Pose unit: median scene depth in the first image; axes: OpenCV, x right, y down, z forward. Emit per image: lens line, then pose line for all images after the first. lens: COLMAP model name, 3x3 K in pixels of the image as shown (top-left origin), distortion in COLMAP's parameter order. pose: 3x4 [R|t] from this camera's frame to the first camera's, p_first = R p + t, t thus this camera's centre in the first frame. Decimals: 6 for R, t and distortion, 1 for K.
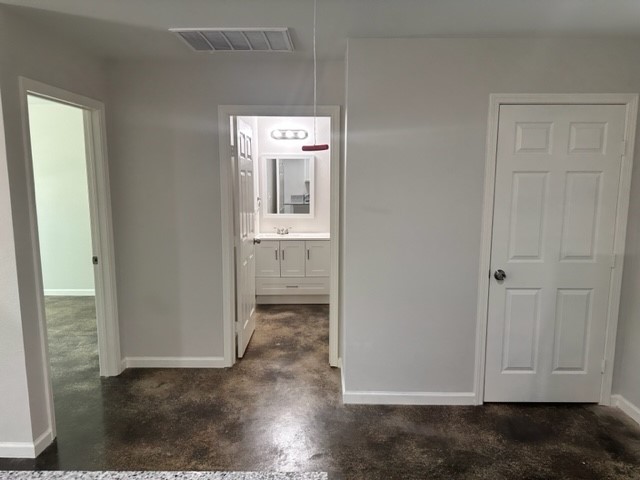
lens RADIAL K [[455.2, 0, 320.0], [0, 455.2, 240.0], [0, 0, 1]] dist [-0.000442, -0.000877]
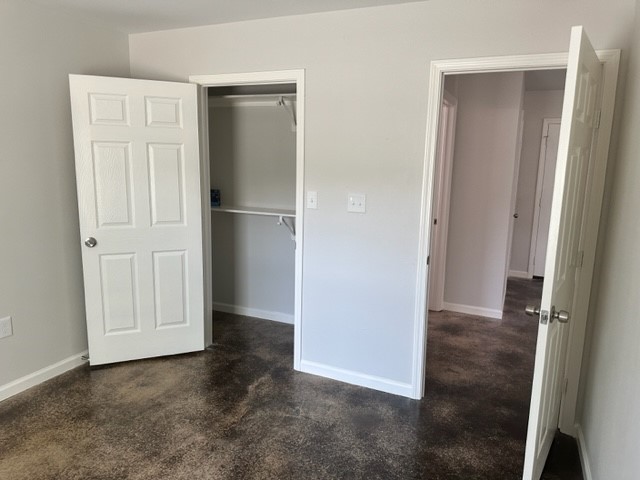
lens RADIAL K [[455.2, 0, 320.0], [0, 455.2, 240.0], [0, 0, 1]] dist [-0.000442, -0.000877]
pose [[0.421532, -0.190223, 0.886637, -1.224777], [0.105334, 0.981403, 0.160476, -0.156189], [-0.900675, 0.025747, 0.433730, 0.750648]]
